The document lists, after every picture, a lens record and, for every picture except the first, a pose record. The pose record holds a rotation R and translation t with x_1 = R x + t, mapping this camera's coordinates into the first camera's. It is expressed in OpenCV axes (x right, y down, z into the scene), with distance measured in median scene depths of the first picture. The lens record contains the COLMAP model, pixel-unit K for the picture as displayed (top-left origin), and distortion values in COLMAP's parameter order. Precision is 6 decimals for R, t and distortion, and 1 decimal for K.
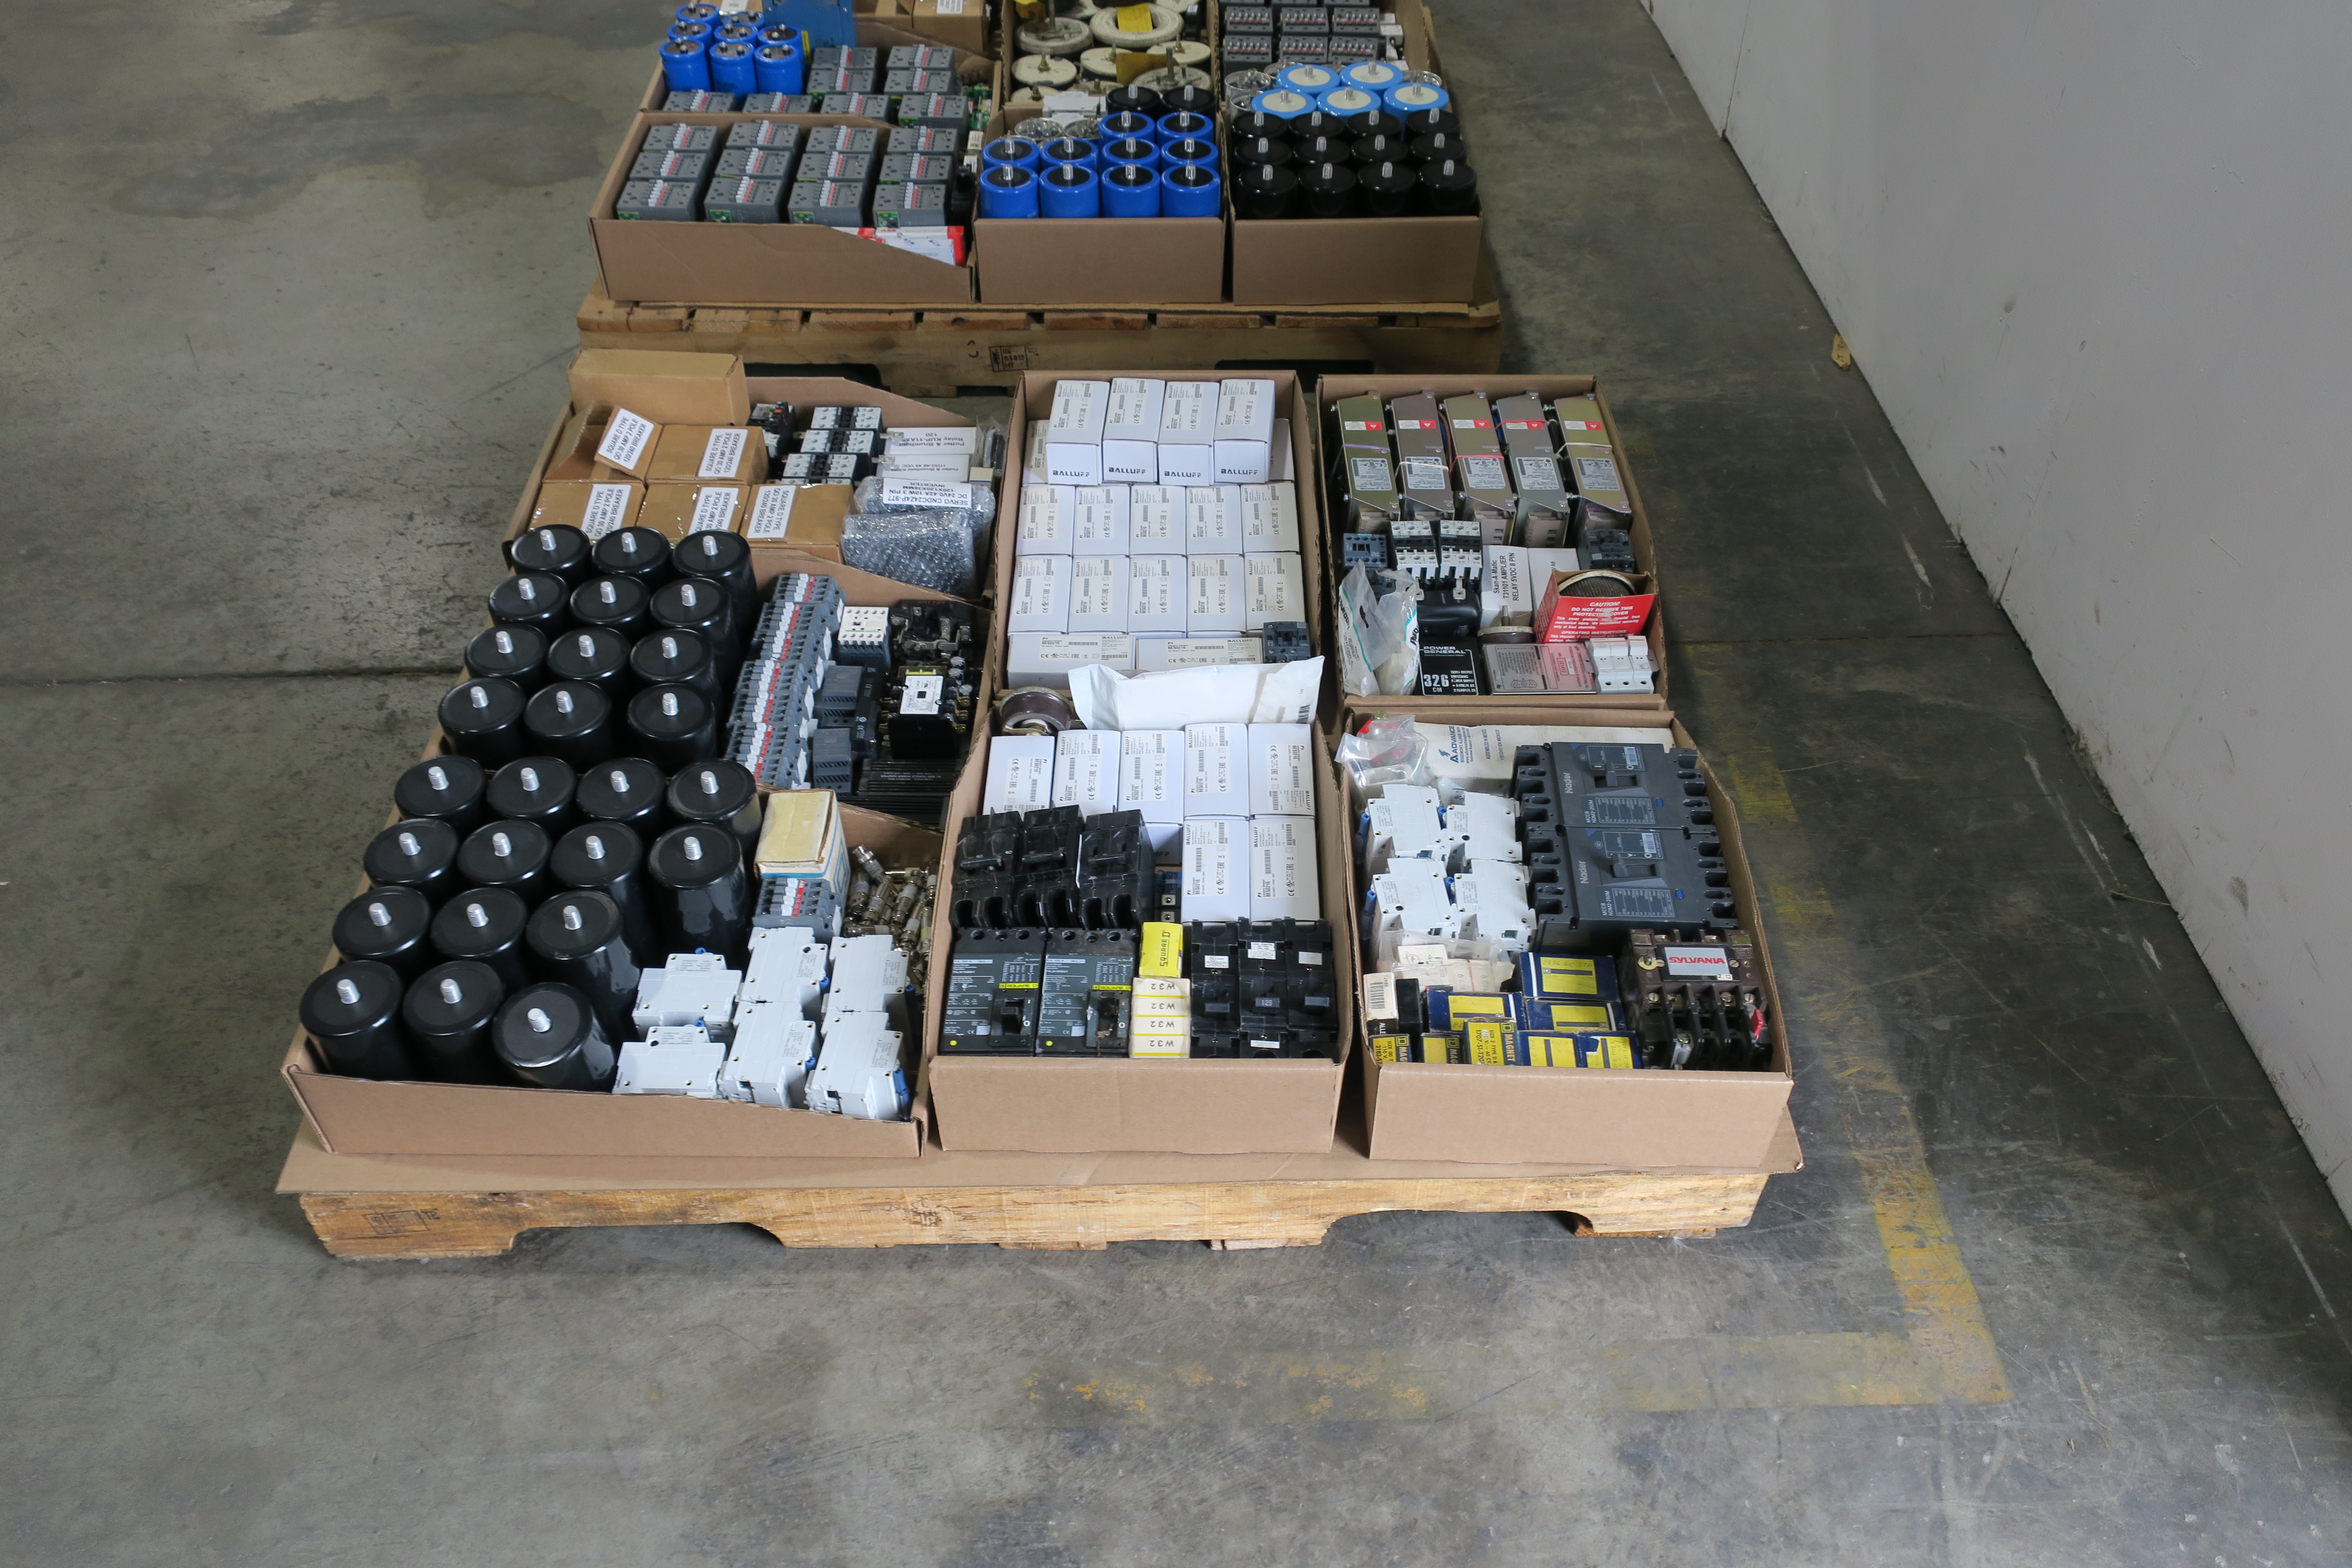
lens RADIAL K [[1851.6, 0, 1192.5], [0, 1851.6, 778.2], [0, 0, 1]] dist [-0.003092, 0.006547]
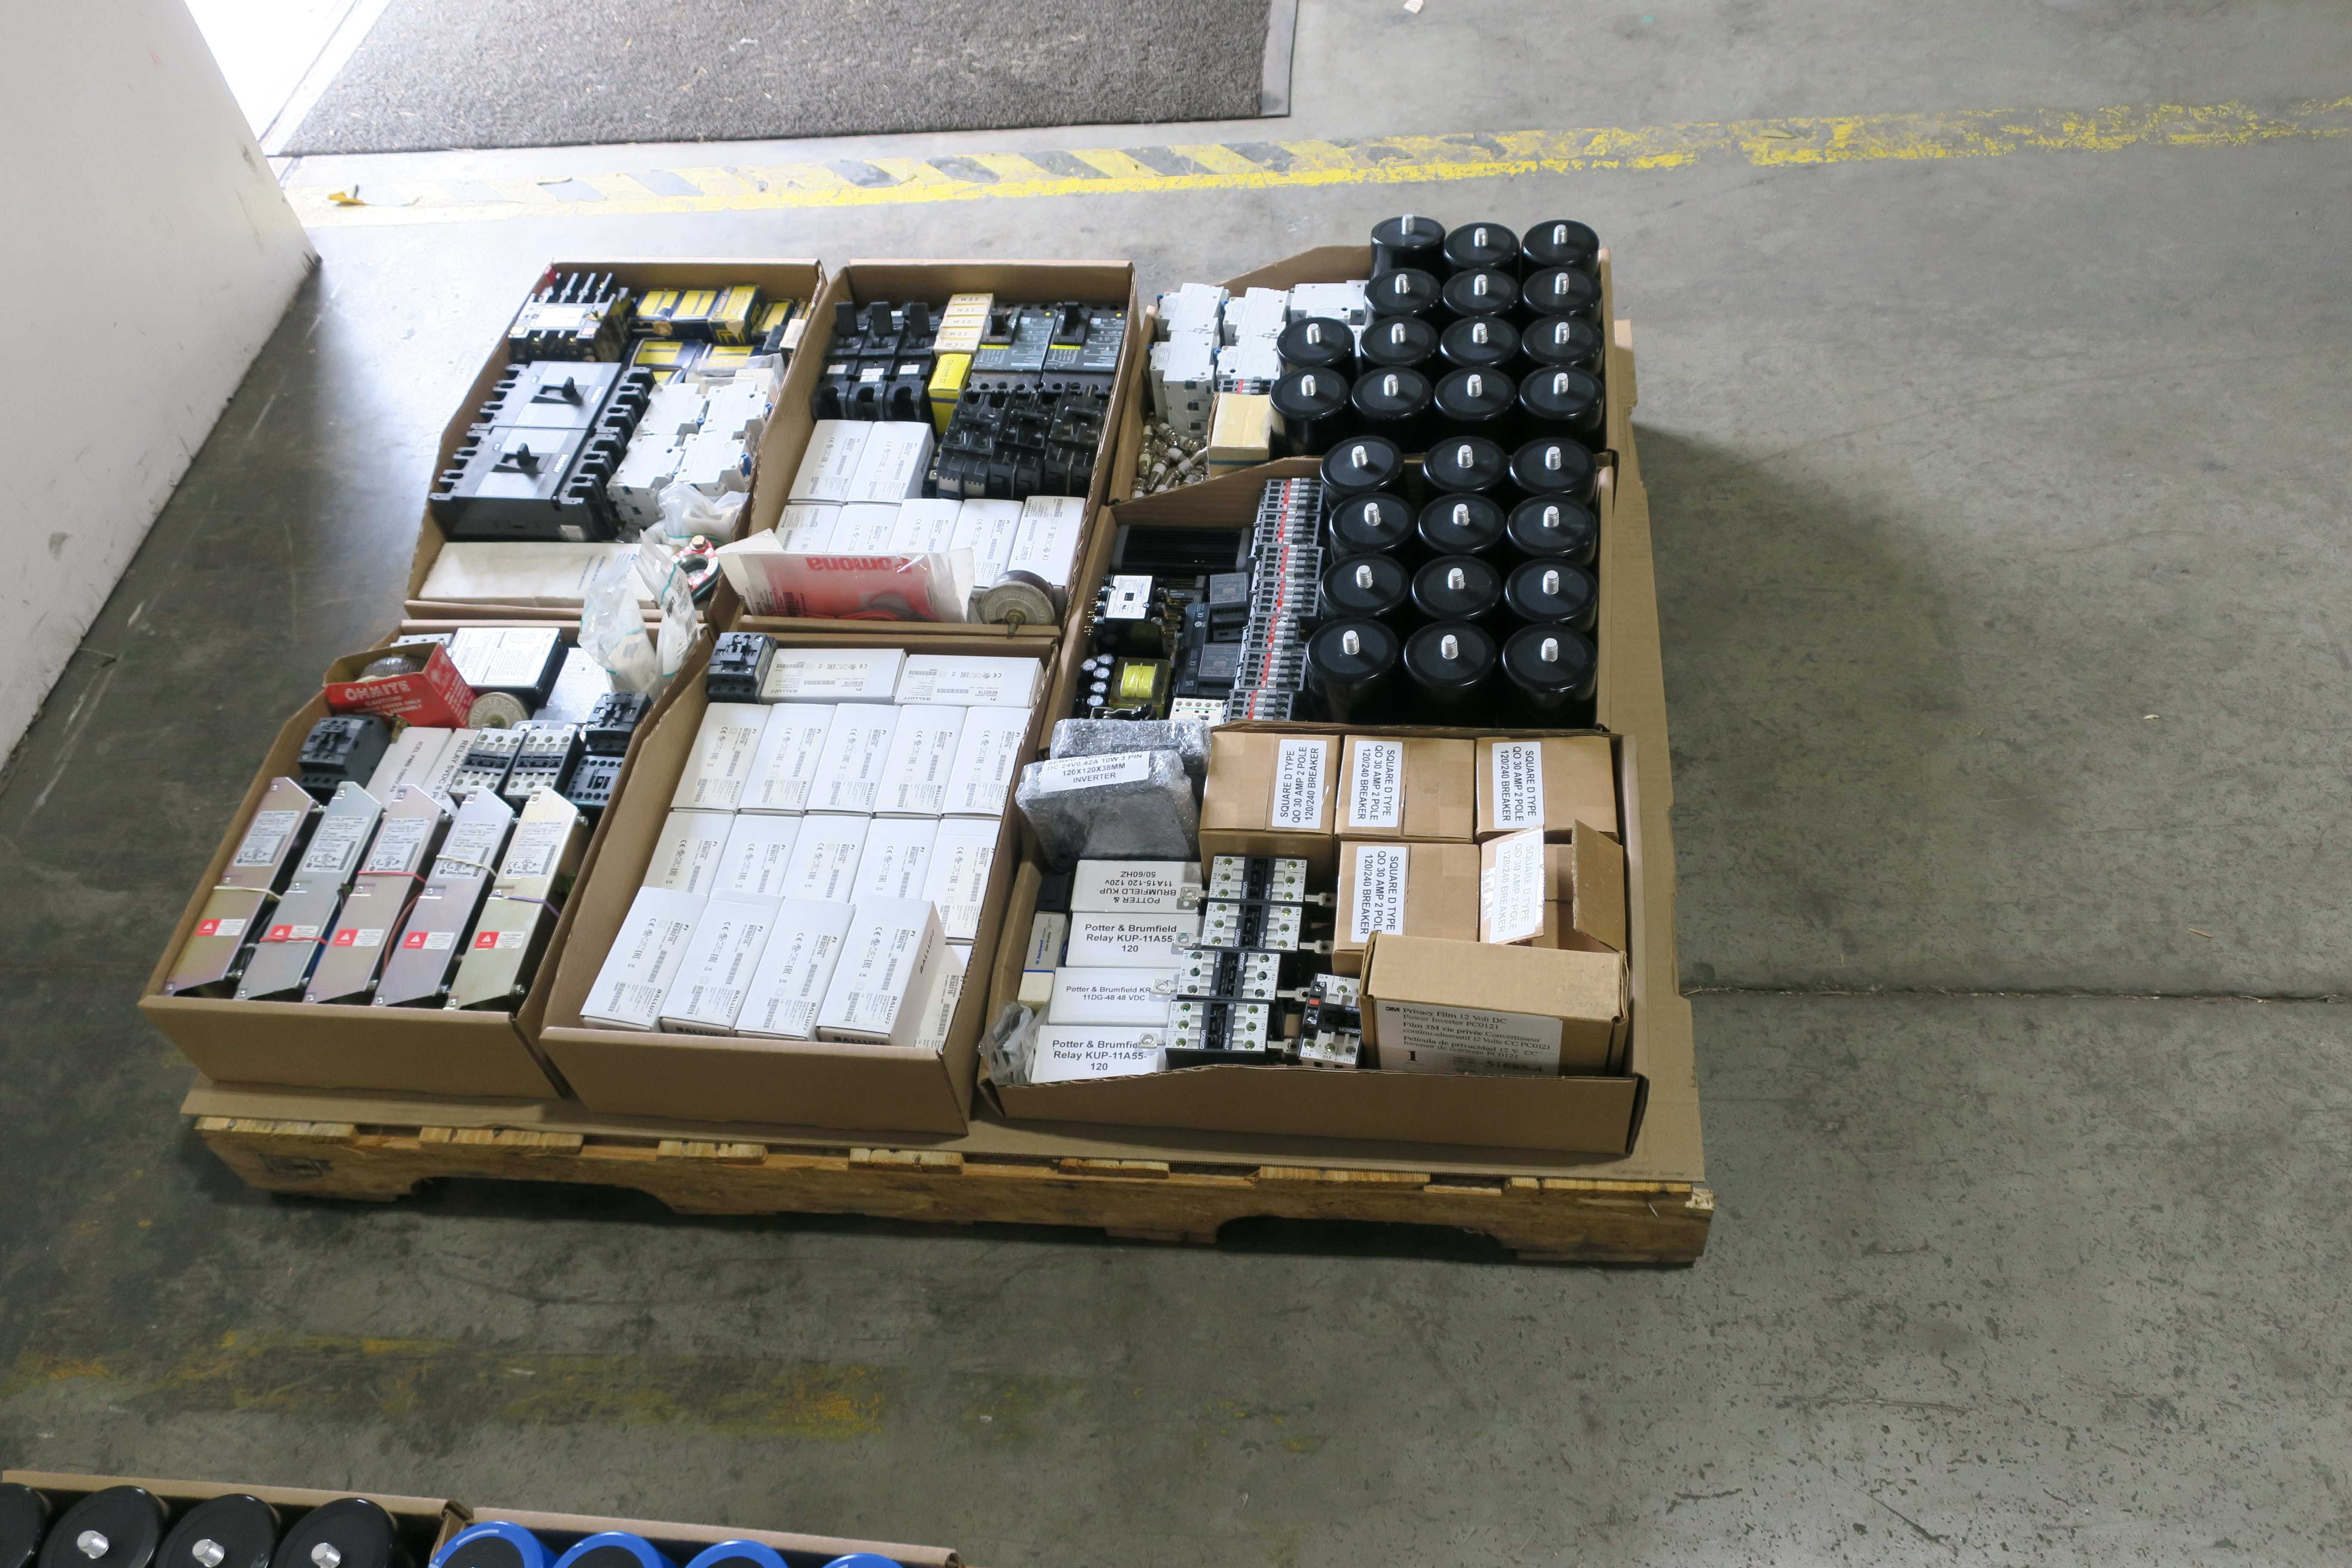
lens RADIAL K [[1851.6, 0, 1192.5], [0, 1851.6, 778.2], [0, 0, 1]] dist [-0.003092, 0.006547]
pose [[-0.988859, -0.031524, 0.145481, -0.323689], [0.147837, -0.093753, 0.984558, -0.997828], [-0.017398, 0.995096, 0.097369, 1.012312]]
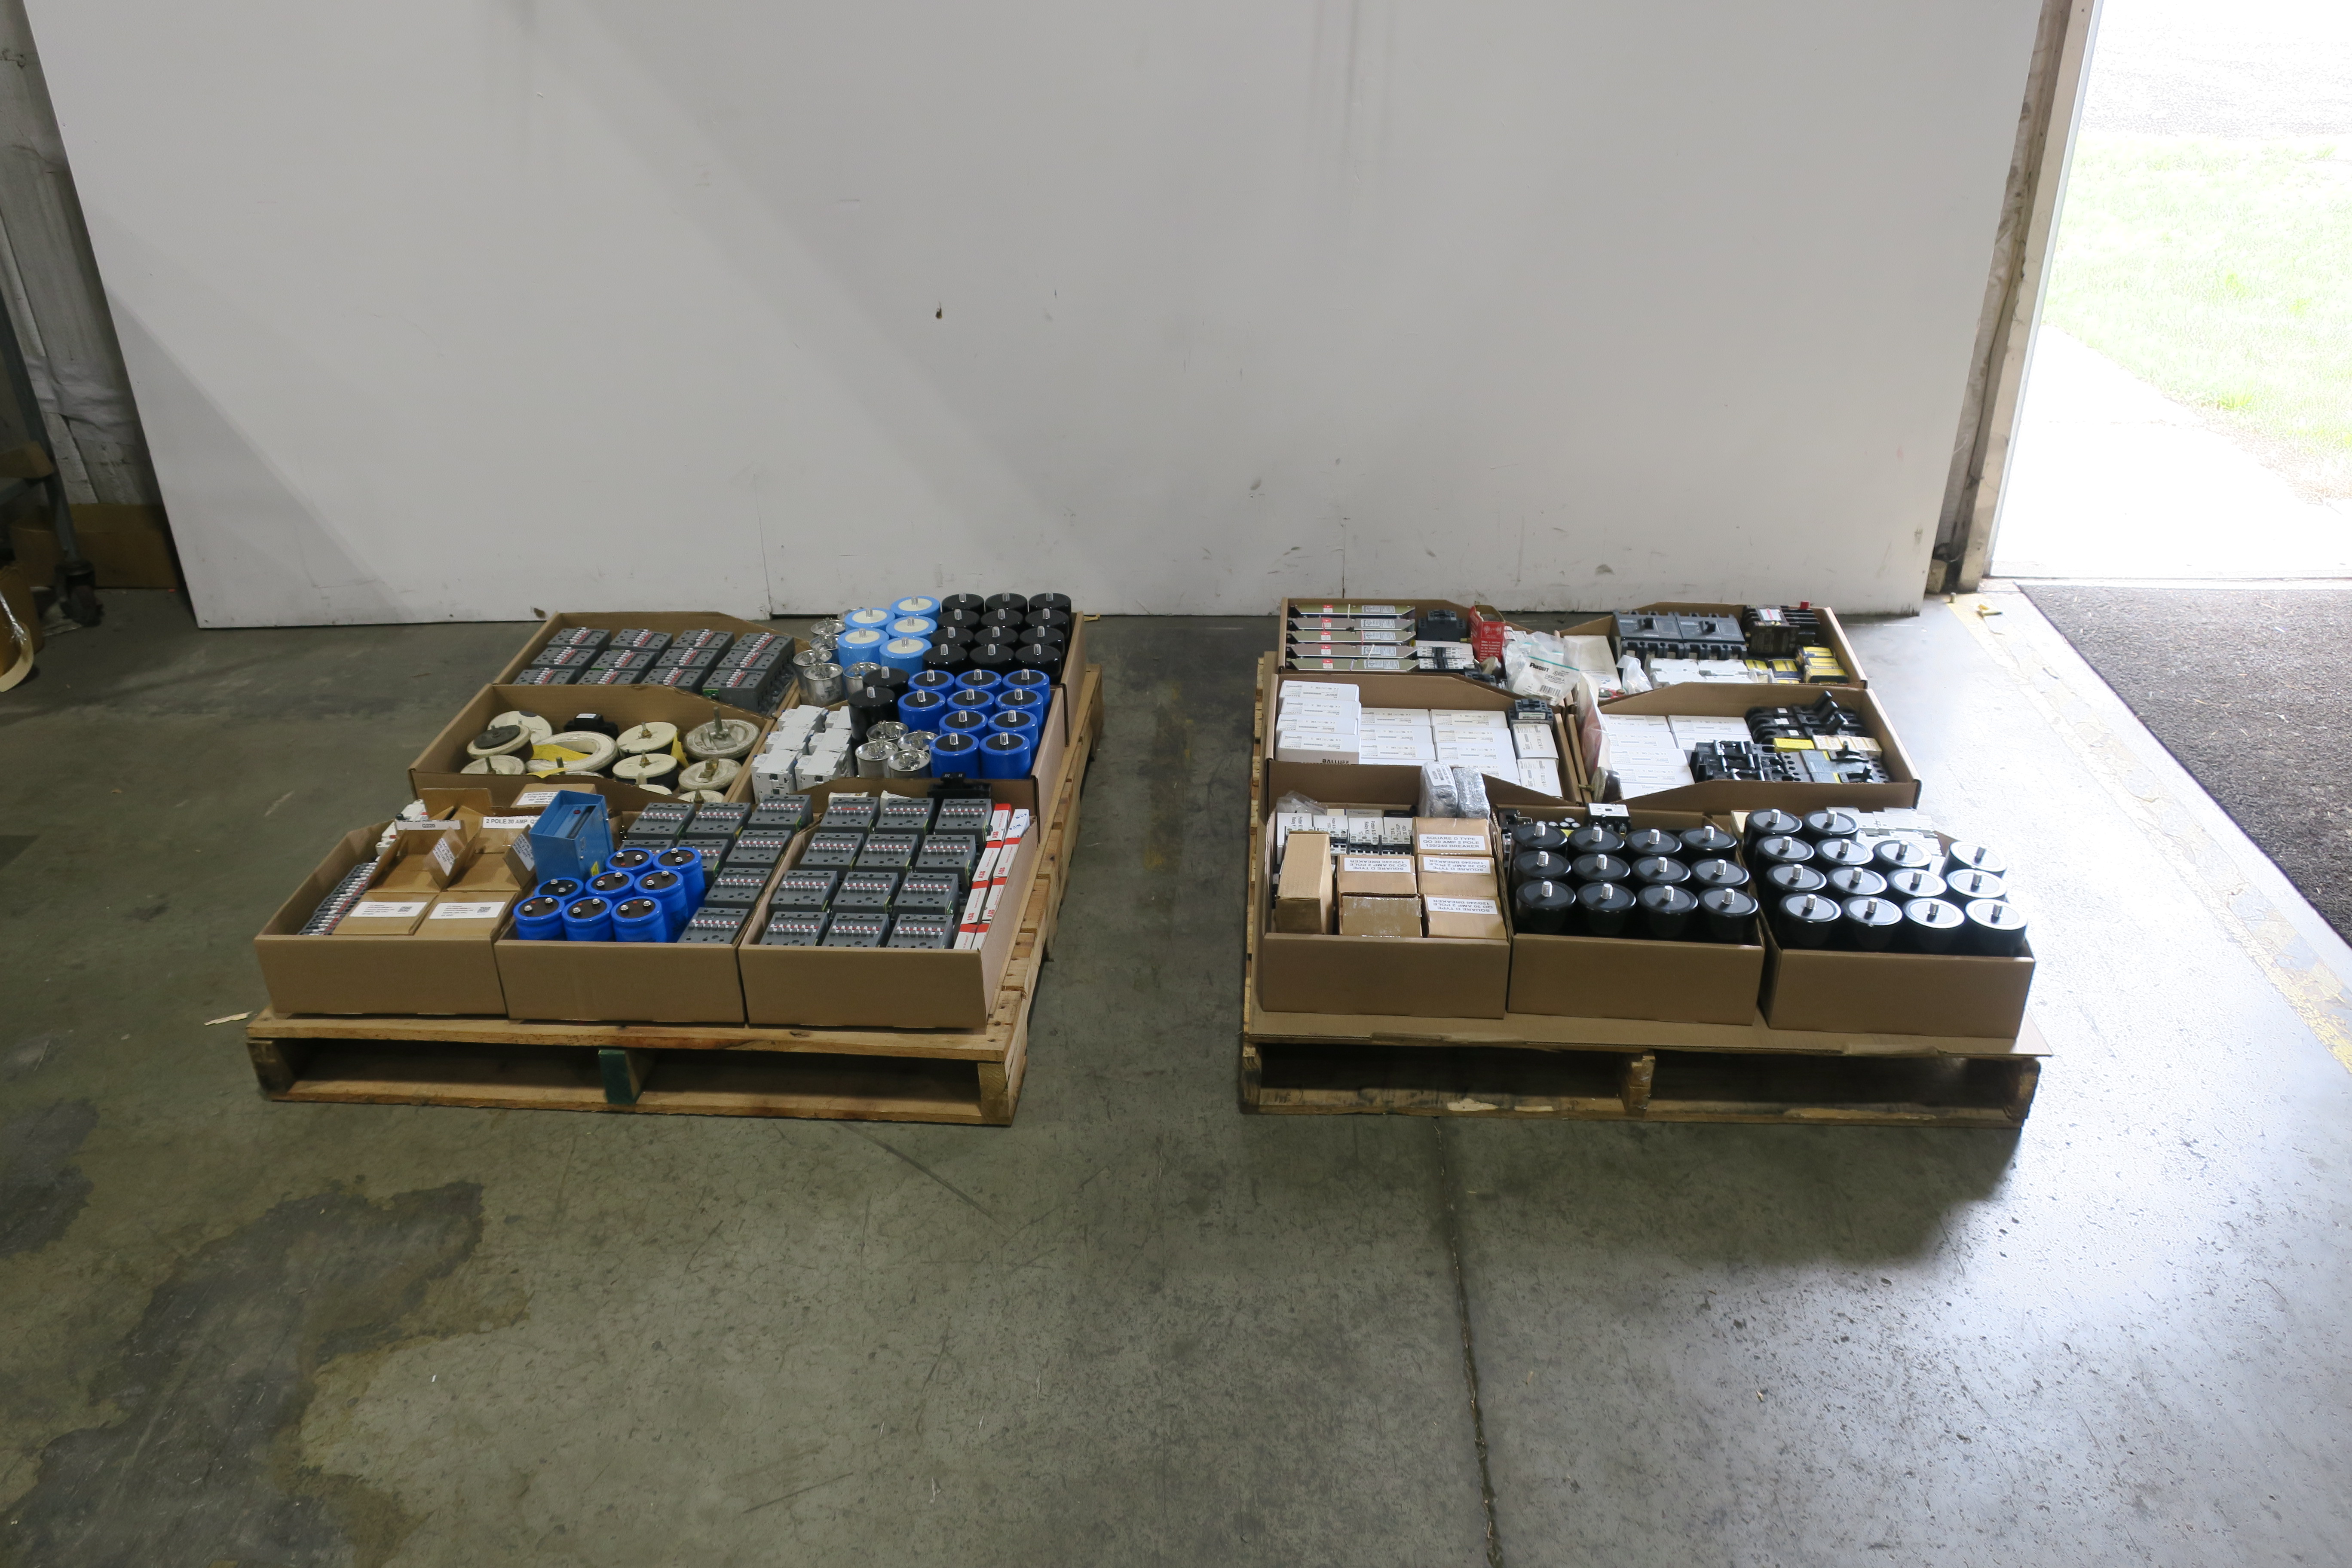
lens RADIAL K [[1847.7, 0, 1192.1], [0, 1847.7, 786.7], [0, 0, 1]] dist [0.005637, 0.000158]
pose [[0.069189, -0.472647, 0.878532, -1.540009], [0.706534, 0.644932, 0.291328, -0.764062], [-0.704289, 0.600556, 0.378563, 0.656199]]
